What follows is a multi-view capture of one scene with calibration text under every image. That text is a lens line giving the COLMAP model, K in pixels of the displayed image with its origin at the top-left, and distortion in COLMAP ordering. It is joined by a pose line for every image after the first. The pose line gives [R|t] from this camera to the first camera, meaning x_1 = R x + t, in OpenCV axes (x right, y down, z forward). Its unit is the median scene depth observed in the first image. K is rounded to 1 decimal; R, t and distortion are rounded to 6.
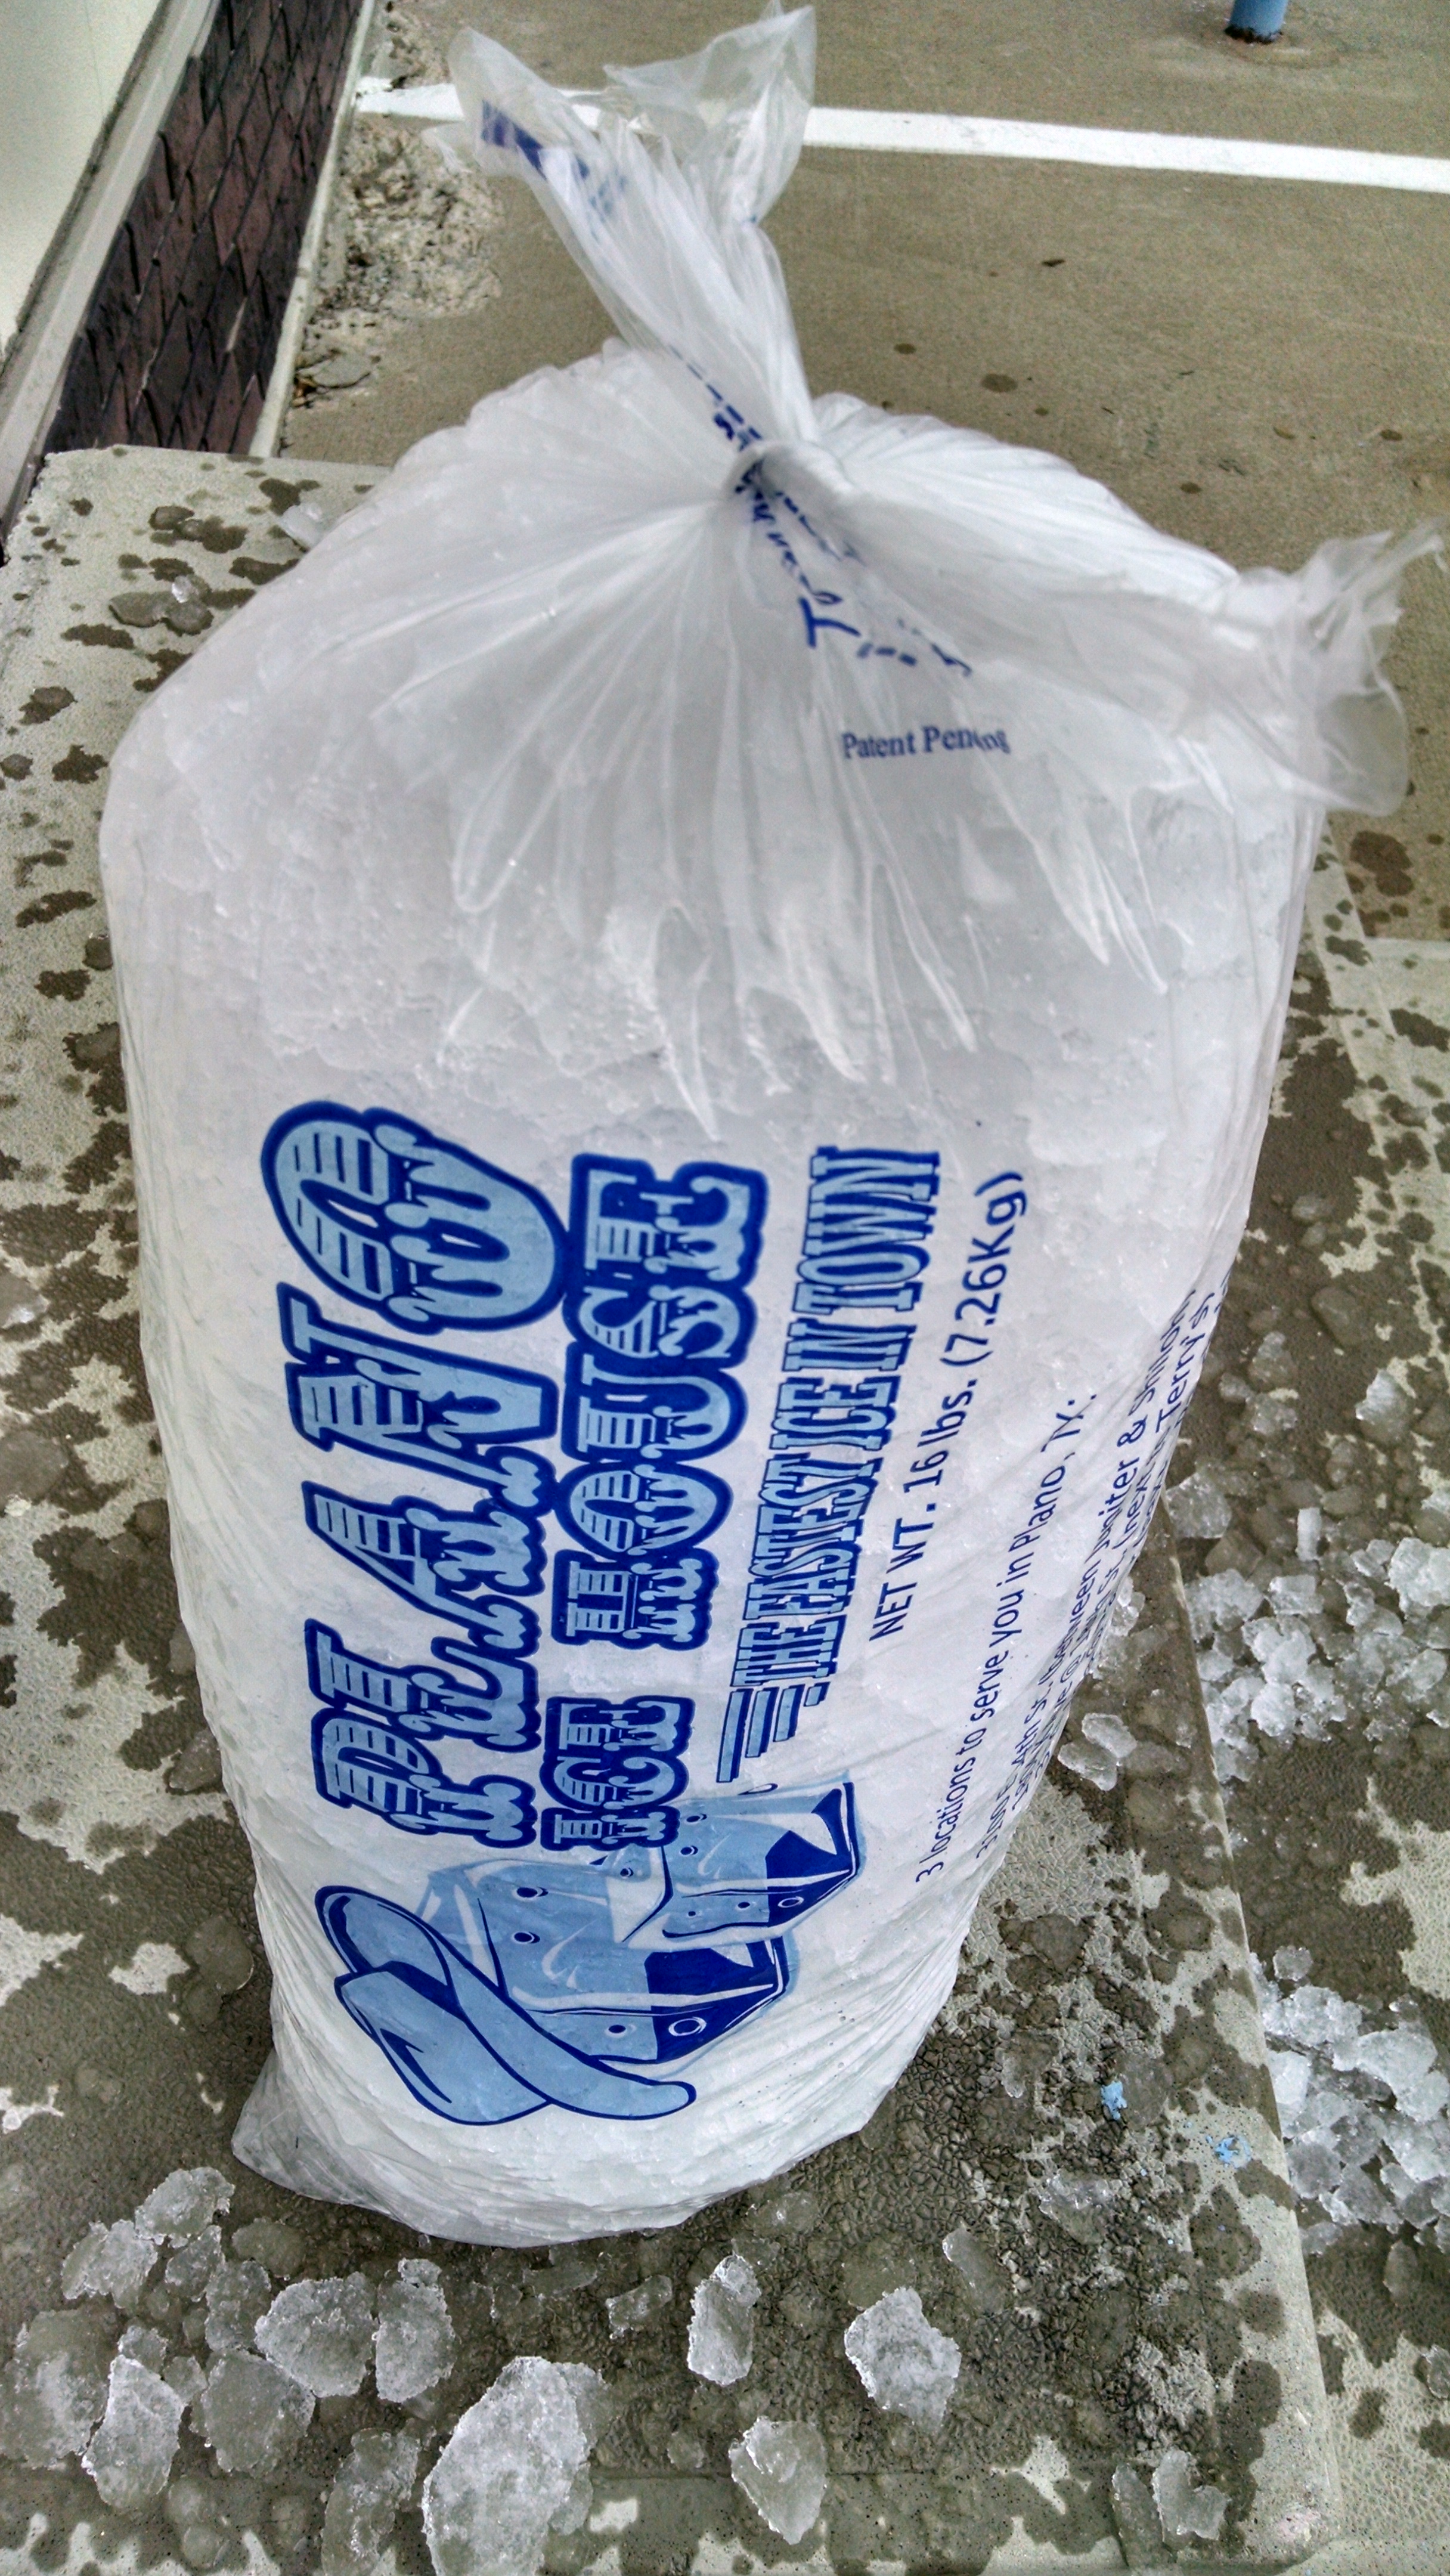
lens RADIAL K [[1974.6, 0, 696.4], [0, 1974.6, 1329.0], [0, 0, 1]] dist [0.042559, -0.094839]
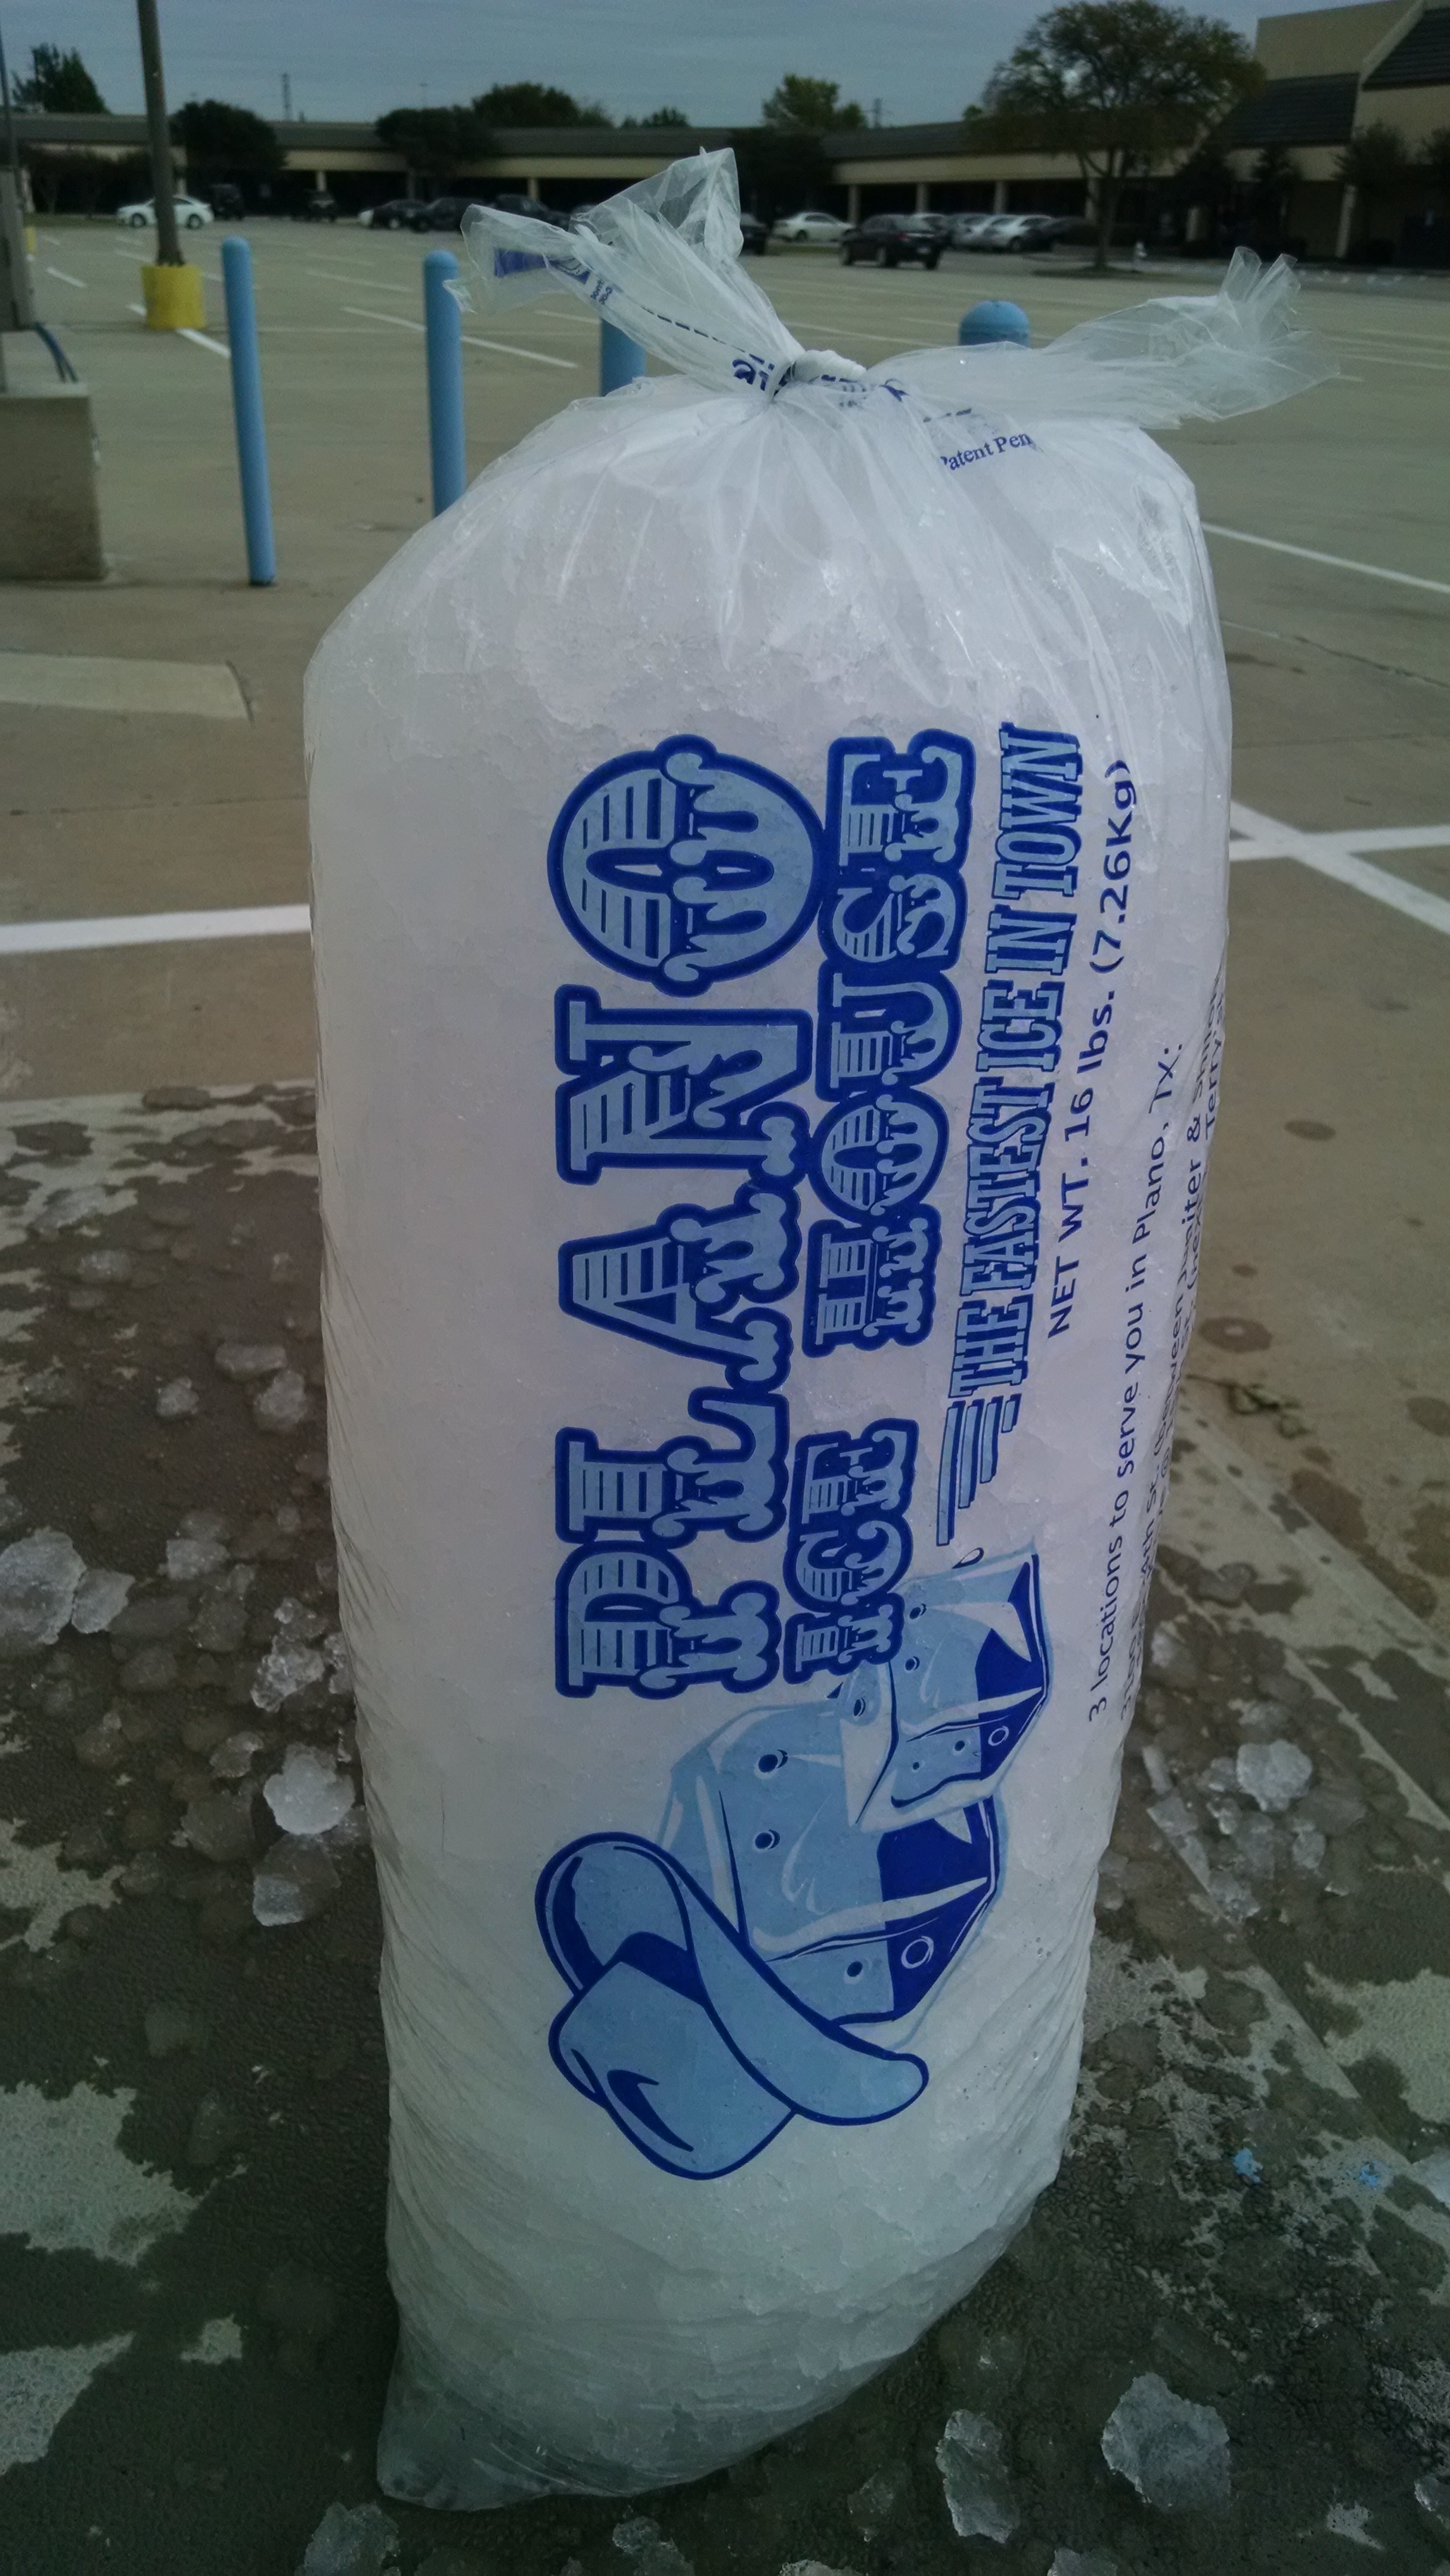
lens RADIAL K [[1944.6, 0, 699.8], [0, 1944.6, 1300.9], [0, 0, 1]] dist [0.046677, -0.106359]
pose [[0.948840, -0.183735, 0.256795, -0.411555], [0.265967, 0.903397, -0.336355, 0.493071], [-0.170188, 0.387446, 0.906047, 0.014831]]
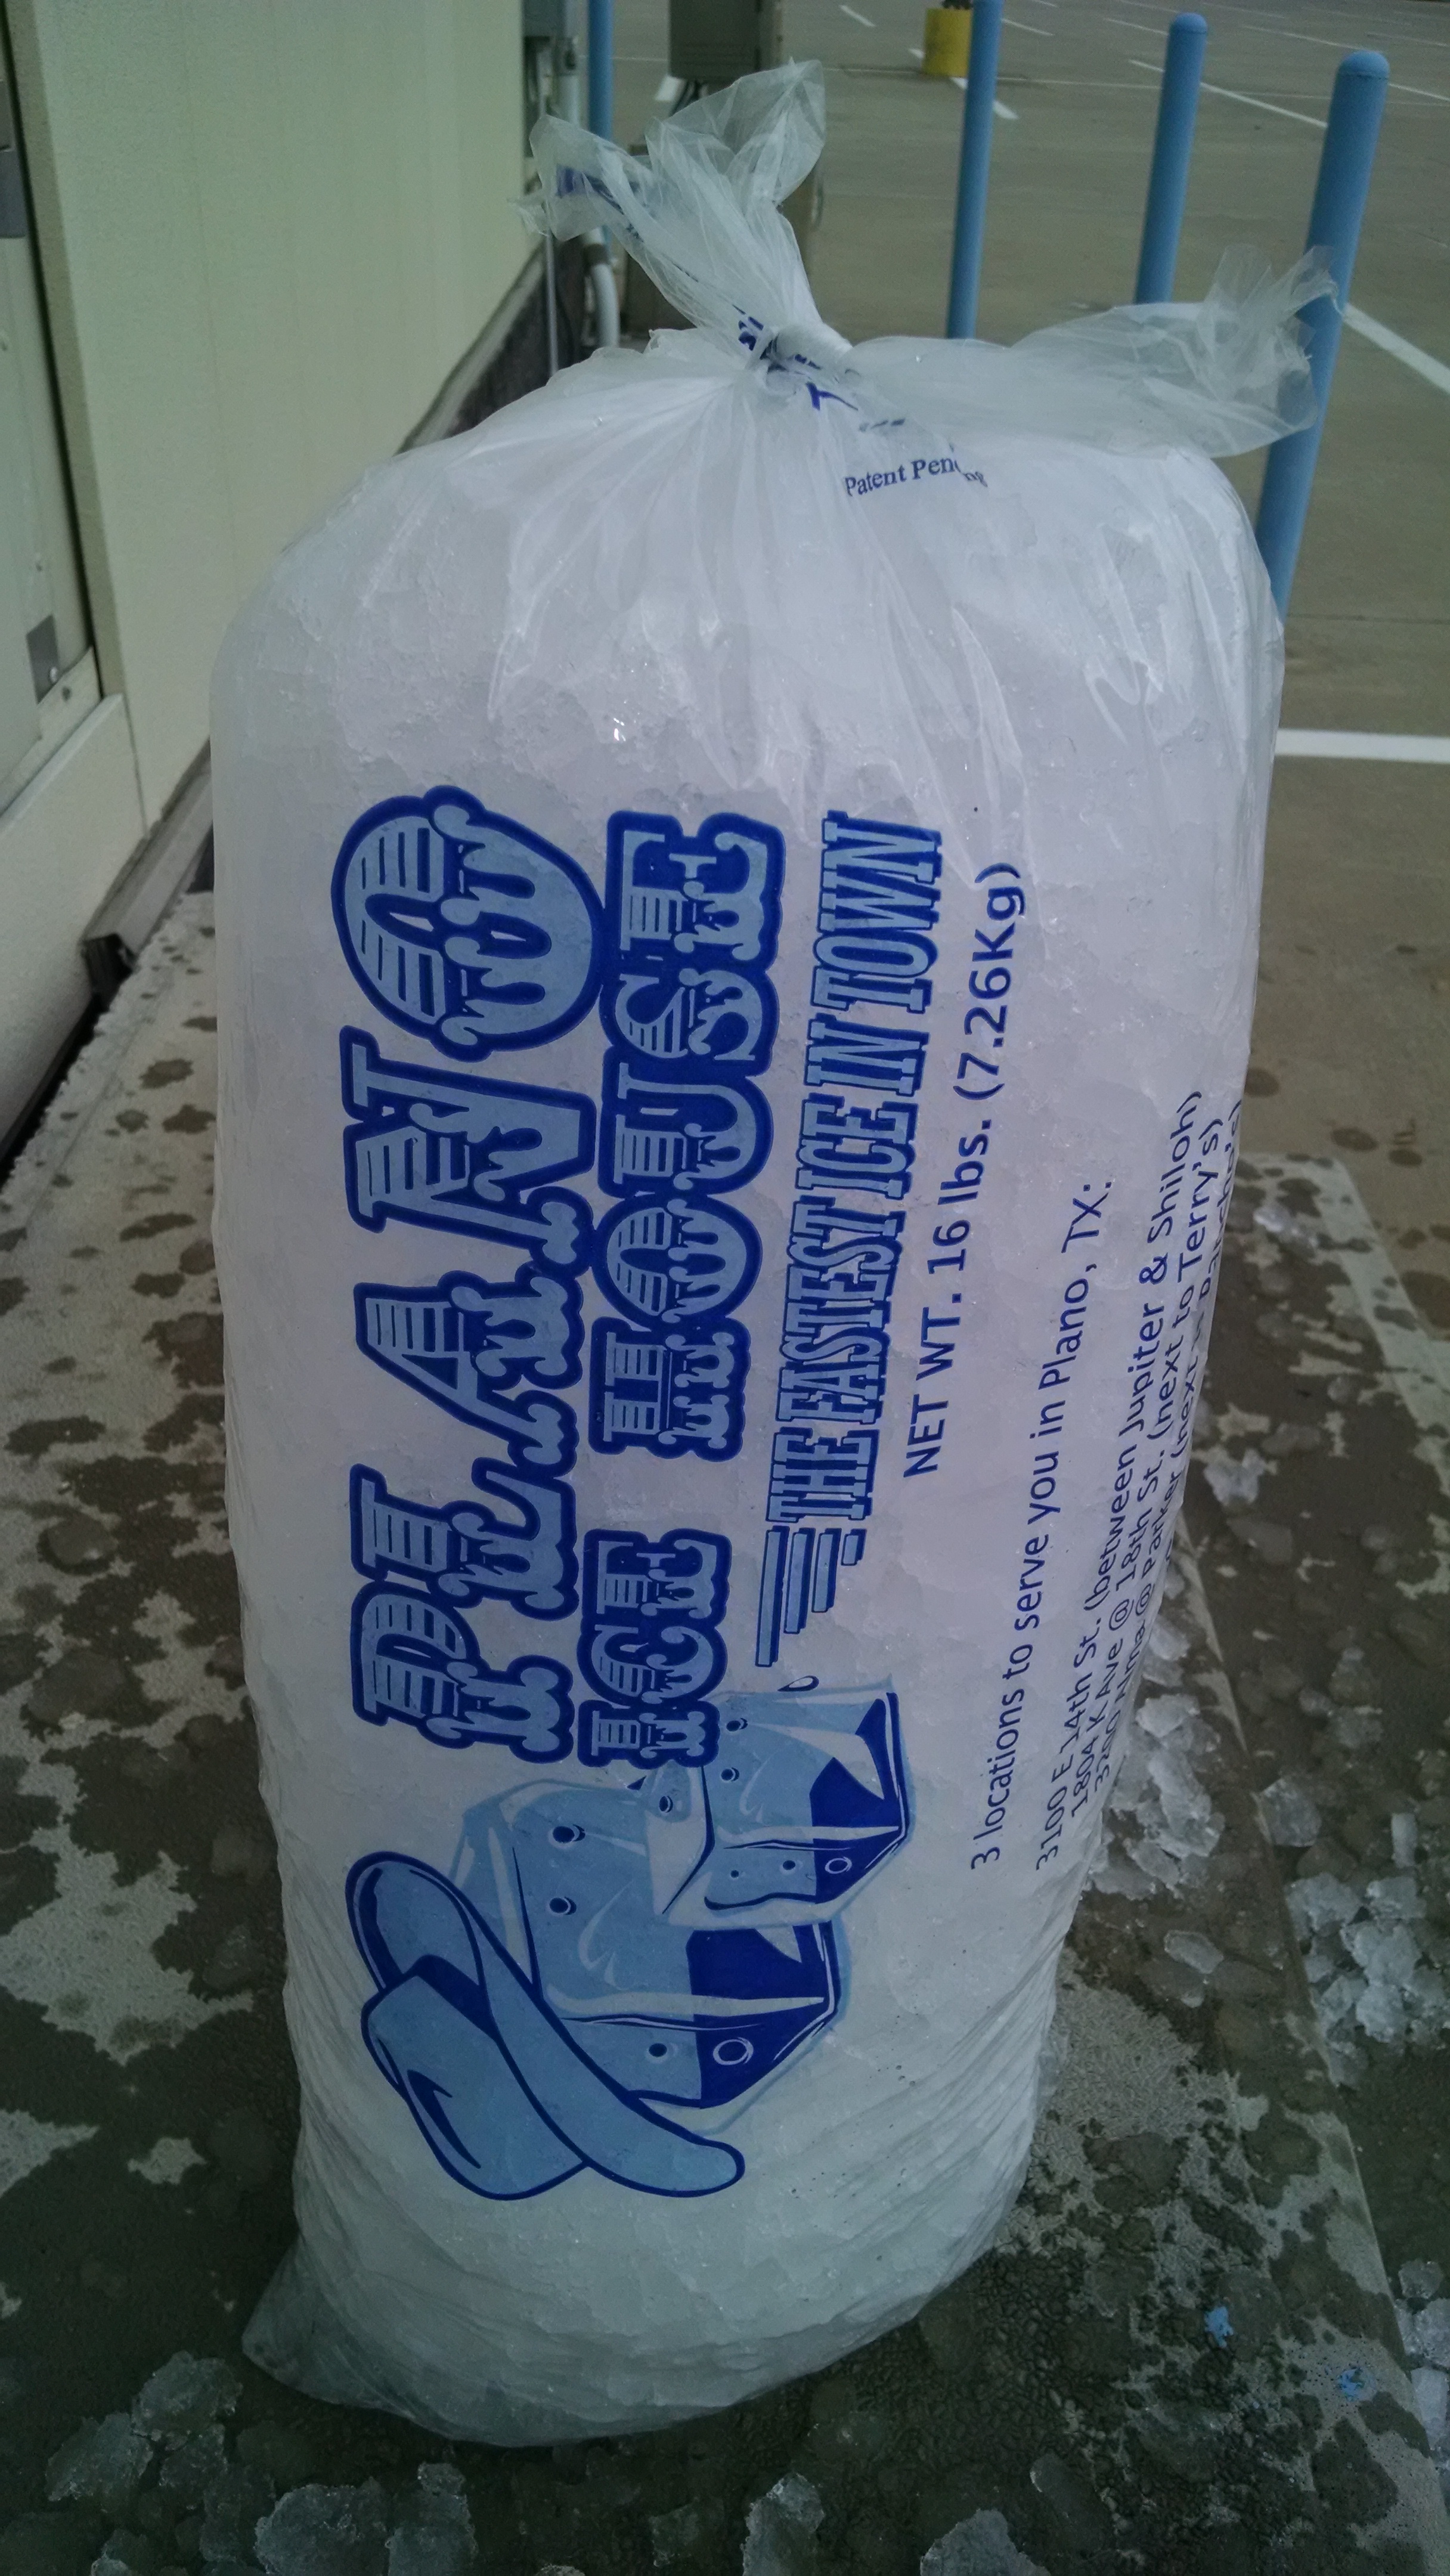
lens RADIAL K [[1944.5, 0, 698.2], [0, 1944.5, 1295.7], [0, 0, 1]] dist [0.046879, -0.106051]
pose [[0.999244, -0.005205, -0.038517, 0.022692], [-0.006090, 0.957785, -0.287422, 0.380115], [0.038387, 0.287440, 0.957029, 0.019602]]
